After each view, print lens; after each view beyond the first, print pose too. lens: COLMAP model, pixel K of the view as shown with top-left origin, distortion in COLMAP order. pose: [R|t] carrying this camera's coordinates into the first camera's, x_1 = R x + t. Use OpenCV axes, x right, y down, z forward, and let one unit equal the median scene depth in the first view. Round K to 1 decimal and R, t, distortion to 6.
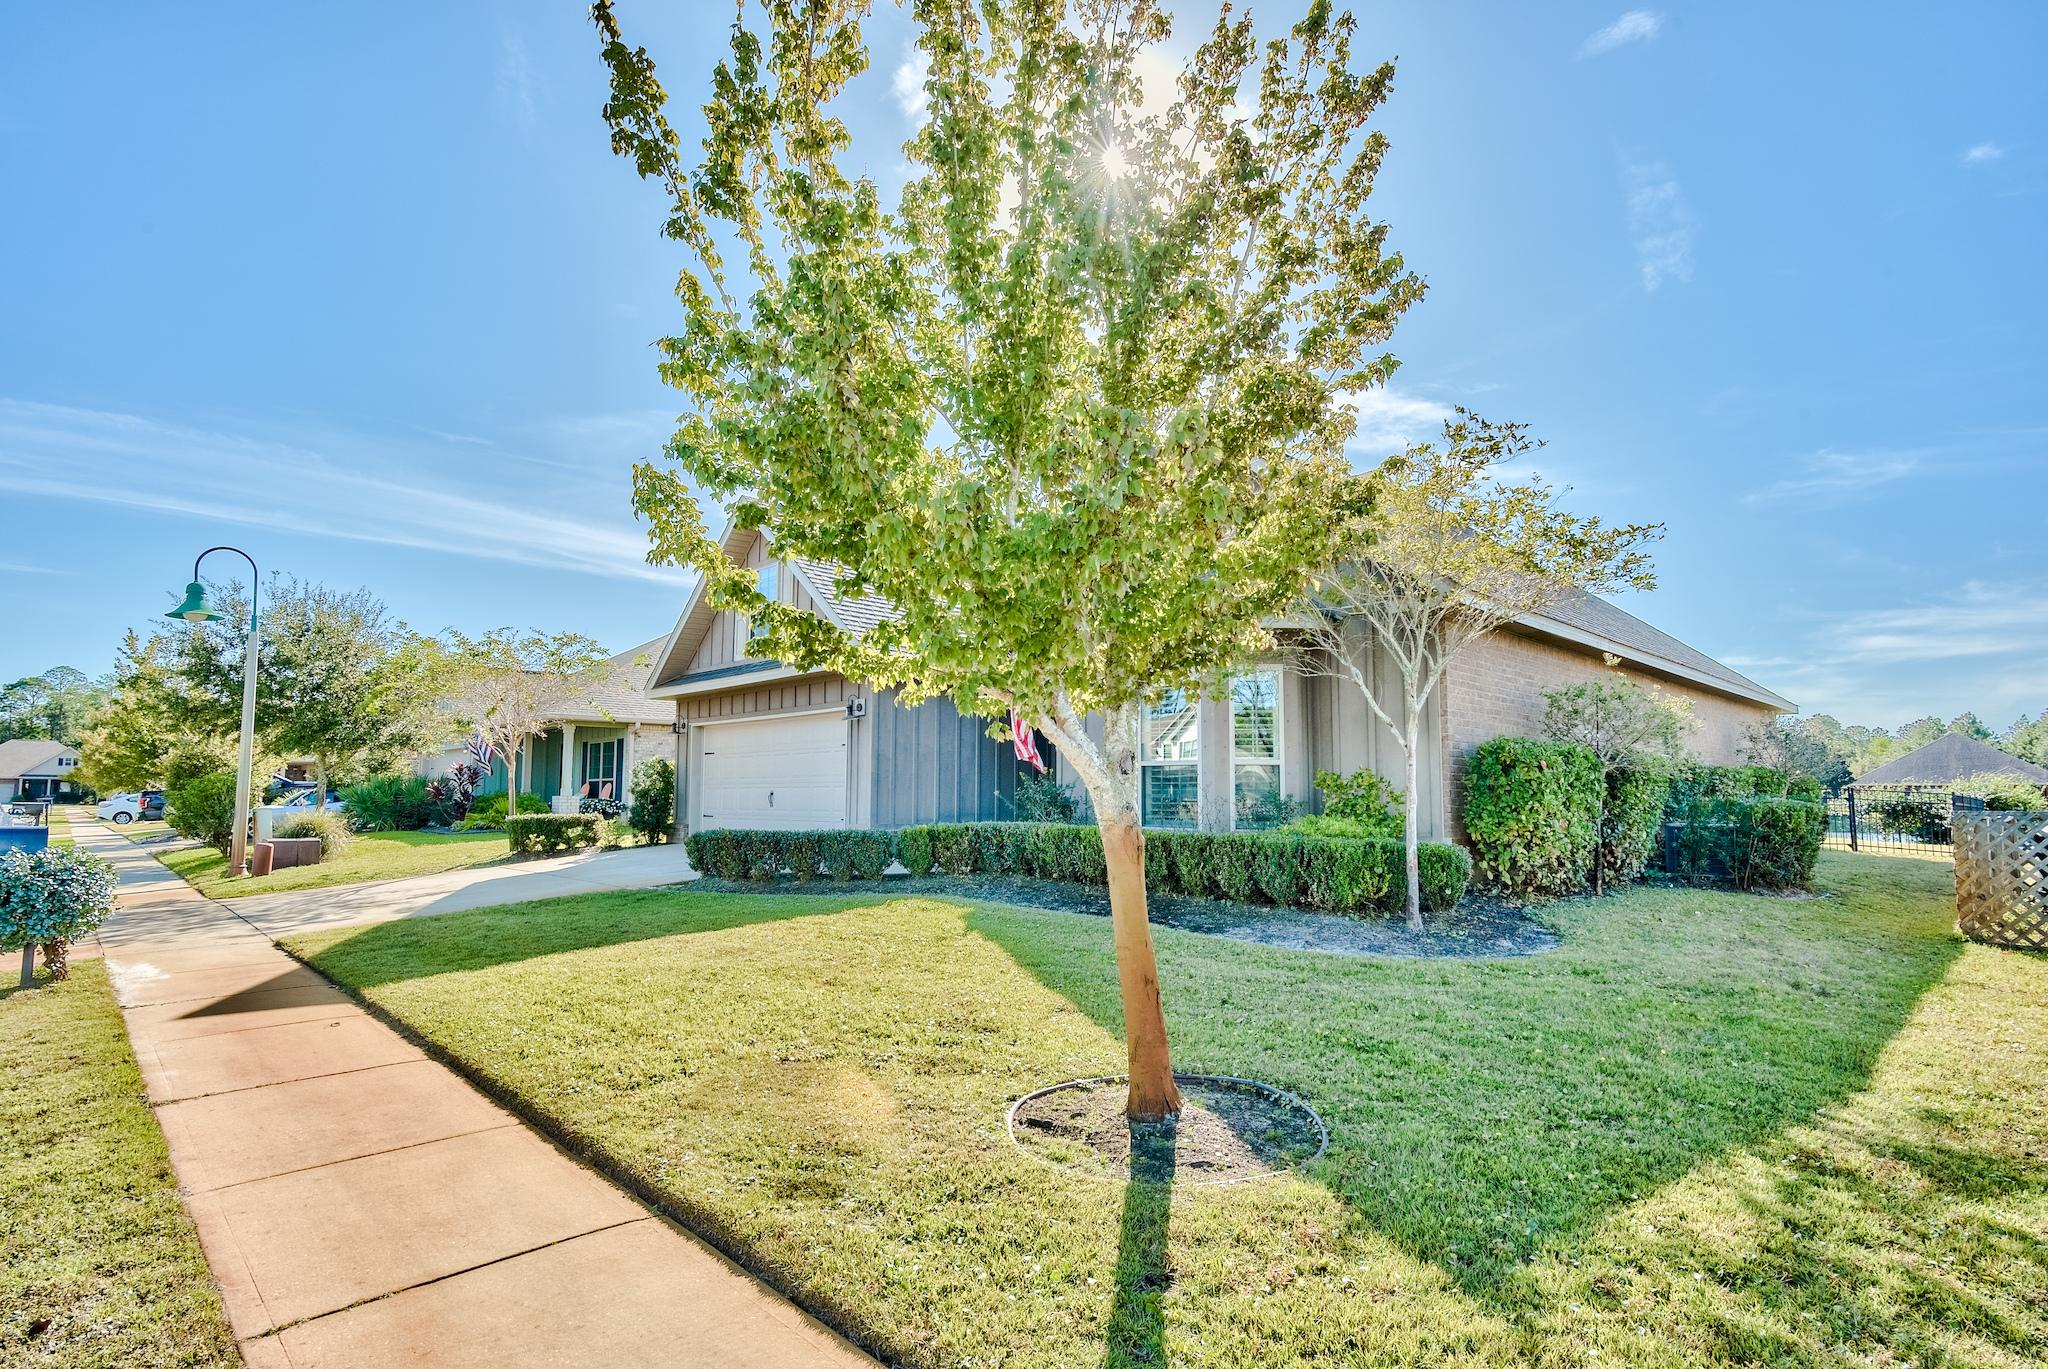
lens RADIAL K [[1003.2, 0, 1018.9], [0, 1003.2, 688.7], [0, 0, 1]] dist [0.001540, 0.000331]
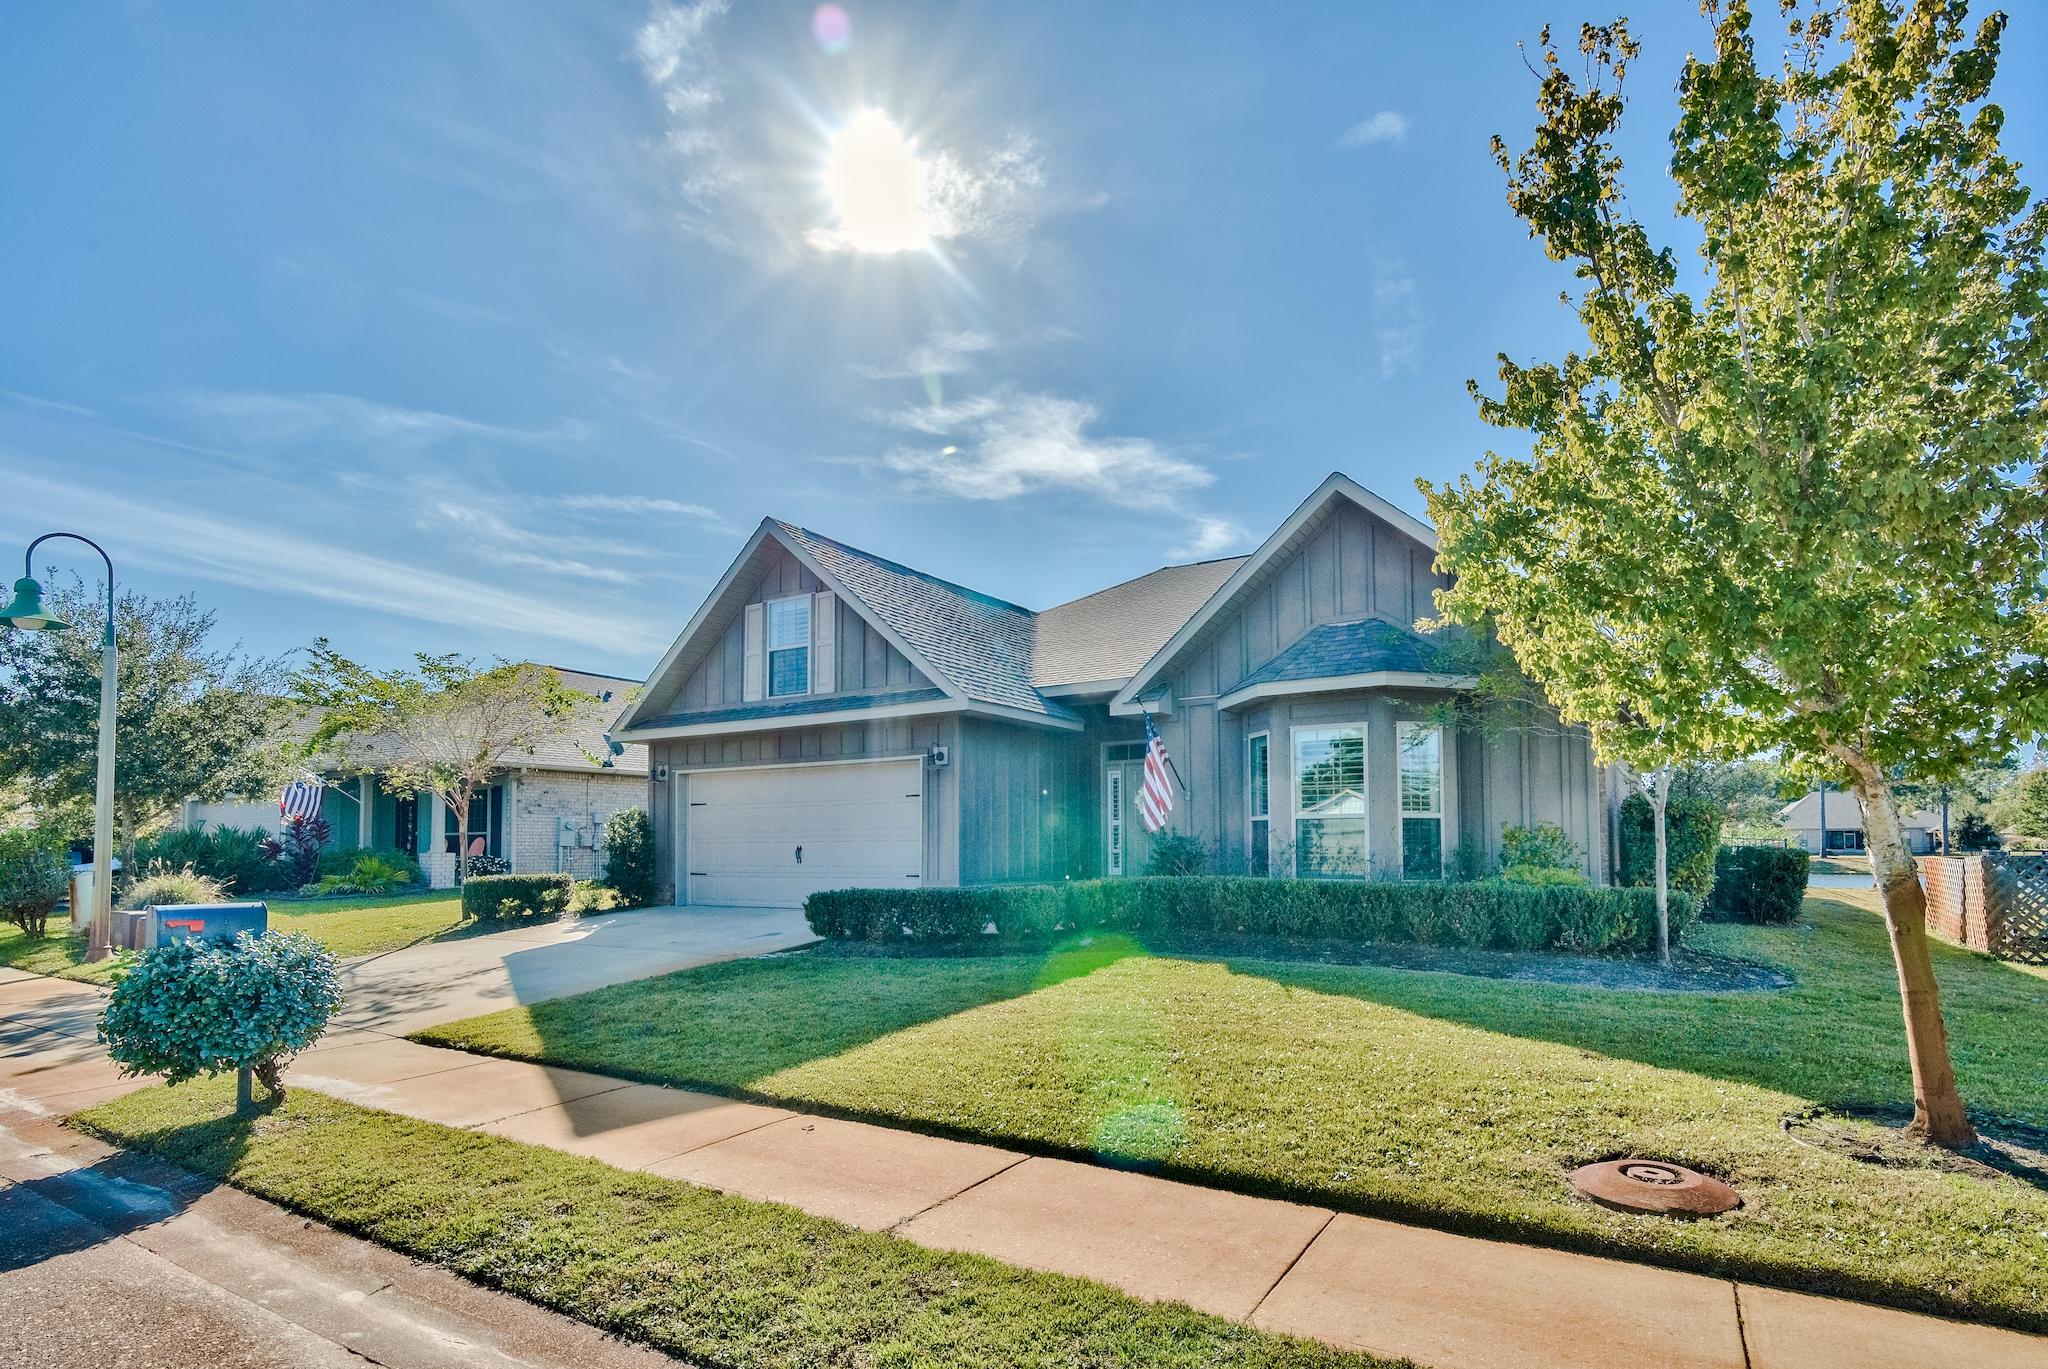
lens RADIAL K [[1022.4, 0, 1027.1], [0, 1022.4, 799.0], [0, 0, 1]] dist [-0.001203, -0.000920]
pose [[0.965599, 0.002807, 0.260021, -0.262864], [-0.018804, 0.998078, 0.059055, 0.000312], [-0.259355, -0.061913, 0.963796, 0.046987]]
